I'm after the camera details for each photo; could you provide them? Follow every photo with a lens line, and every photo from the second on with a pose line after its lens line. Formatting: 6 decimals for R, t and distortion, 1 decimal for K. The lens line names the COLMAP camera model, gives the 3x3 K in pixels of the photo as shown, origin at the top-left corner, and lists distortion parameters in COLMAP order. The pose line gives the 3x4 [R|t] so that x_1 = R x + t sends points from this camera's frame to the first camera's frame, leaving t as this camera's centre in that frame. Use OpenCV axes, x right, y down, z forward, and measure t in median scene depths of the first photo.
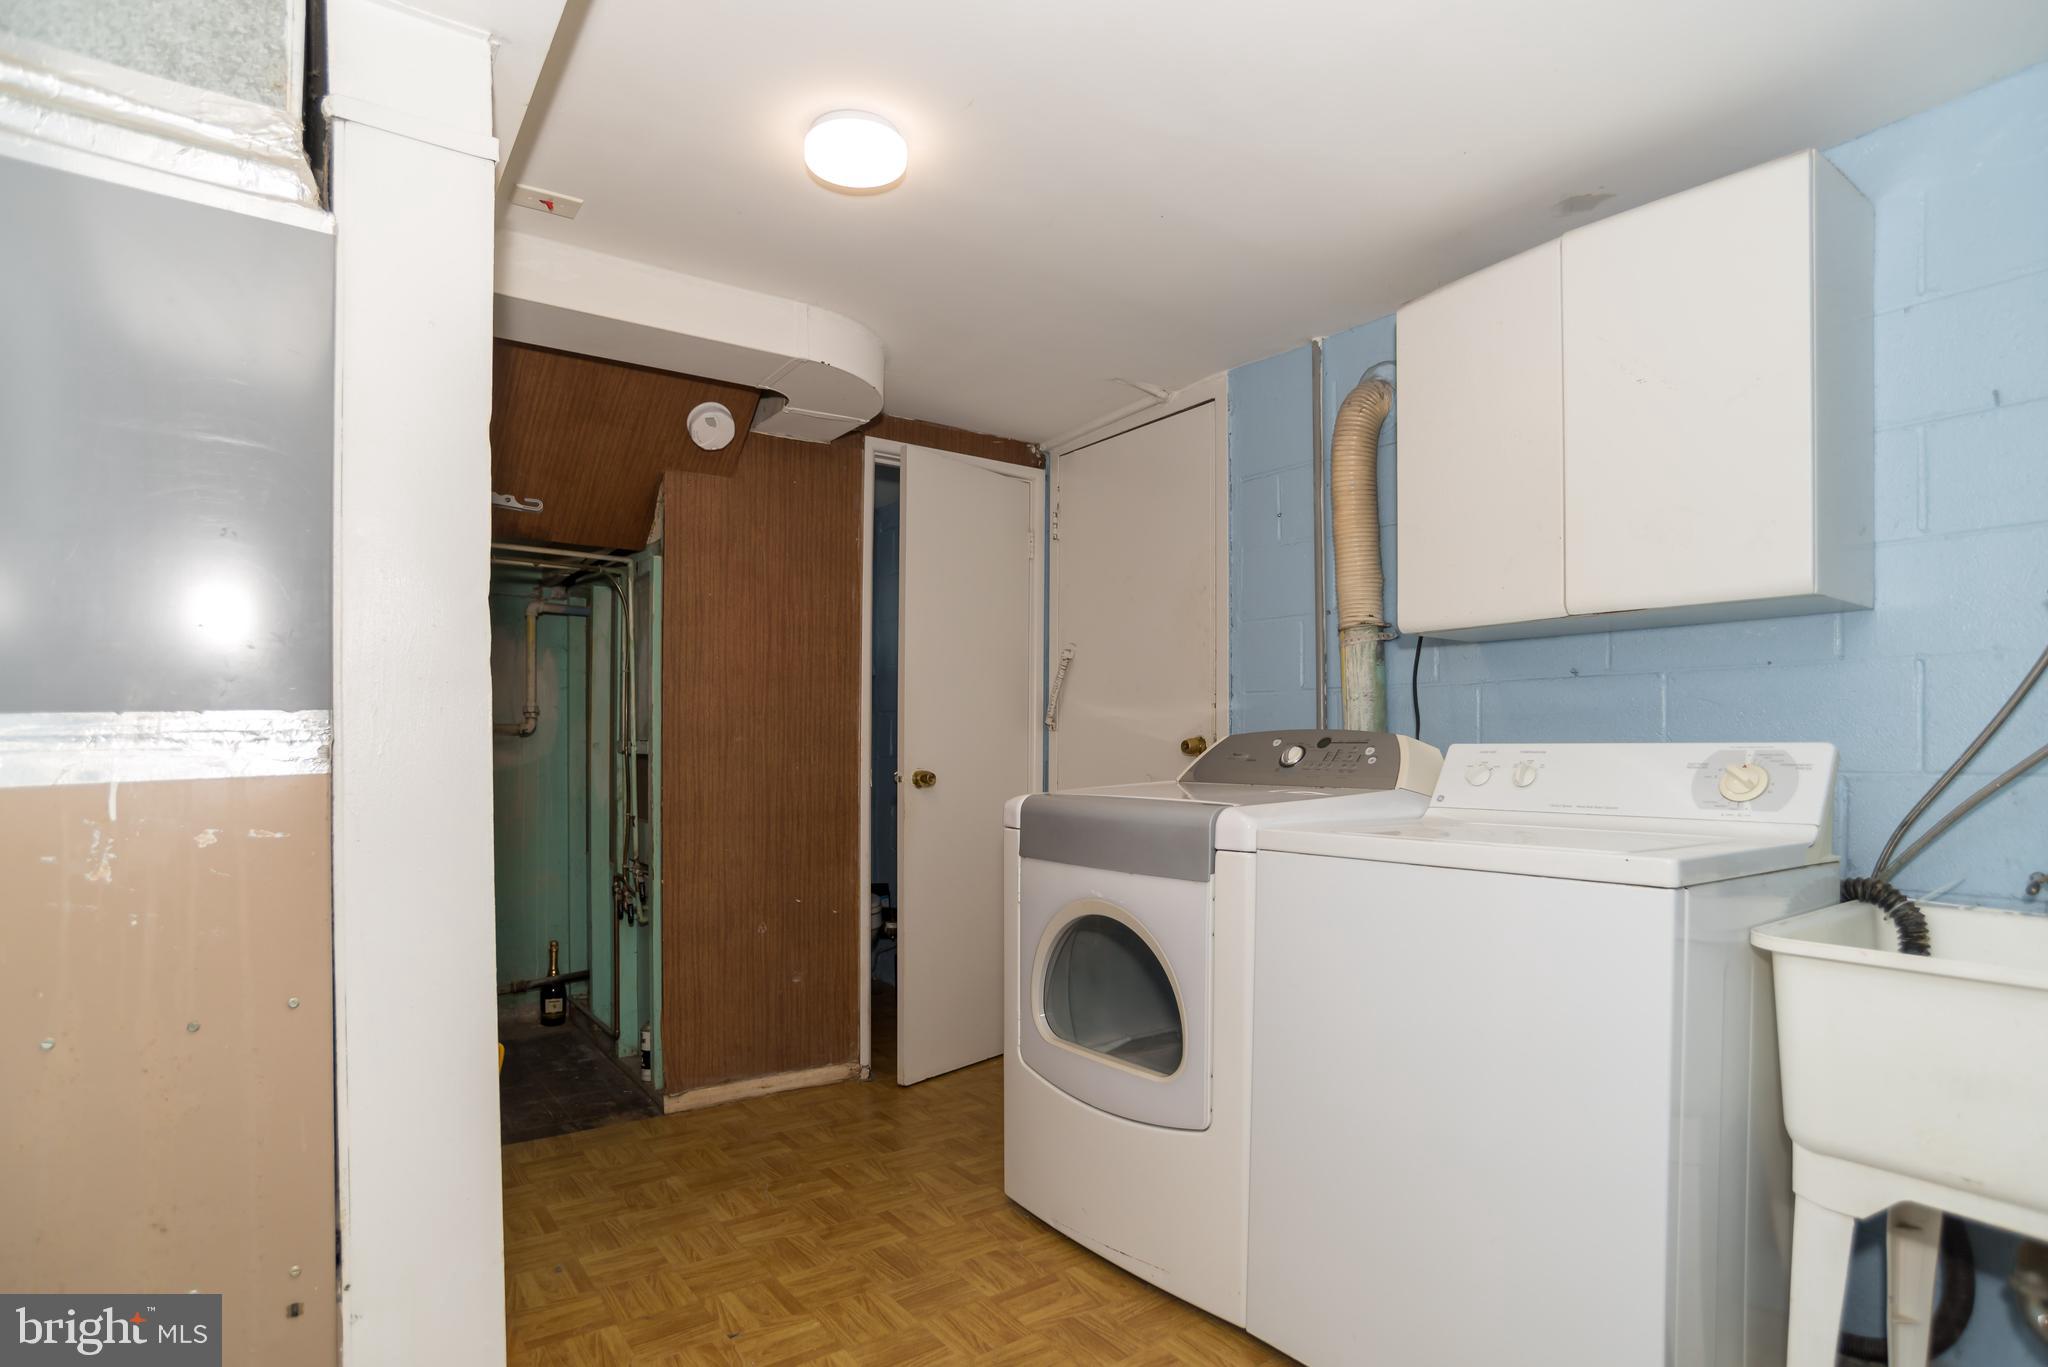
lens RADIAL K [[1050.0, 0, 1015.7], [0, 1050.0, 721.2], [0, 0, 1]] dist [-0.097457, 0.051816]
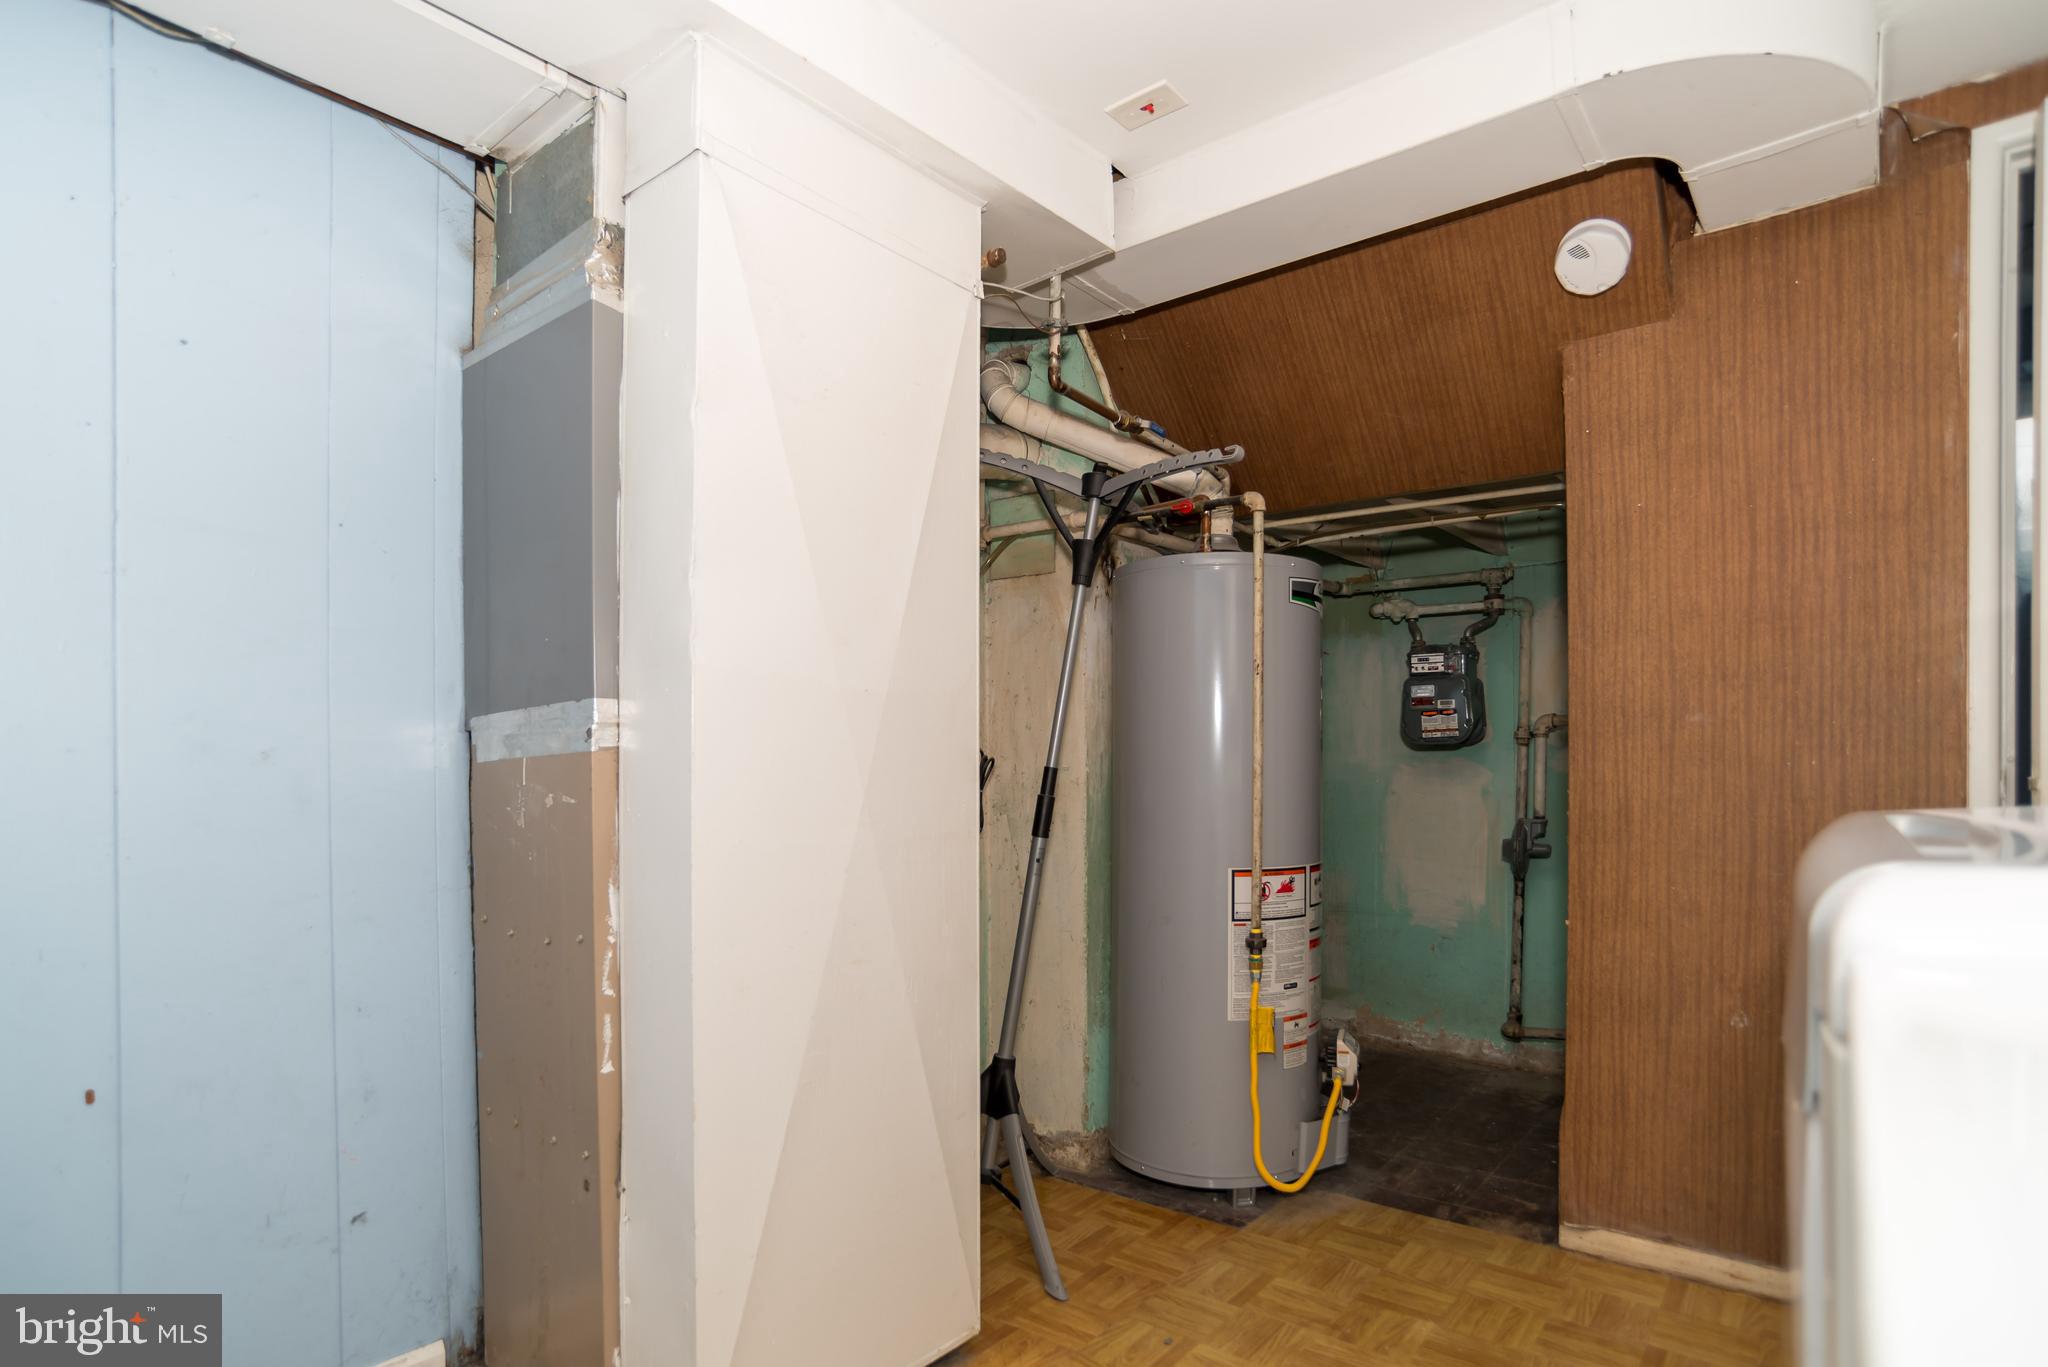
lens RADIAL K [[1056.3, 0, 1024.6], [0, 1056.3, 757.5], [0, 0, 1]] dist [-0.052871, 0.019941]
pose [[0.272181, -0.009971, -0.962194, 0.244853], [0.032006, 0.999487, -0.001304, 0.029825], [0.961714, -0.030441, 0.272361, 0.439663]]
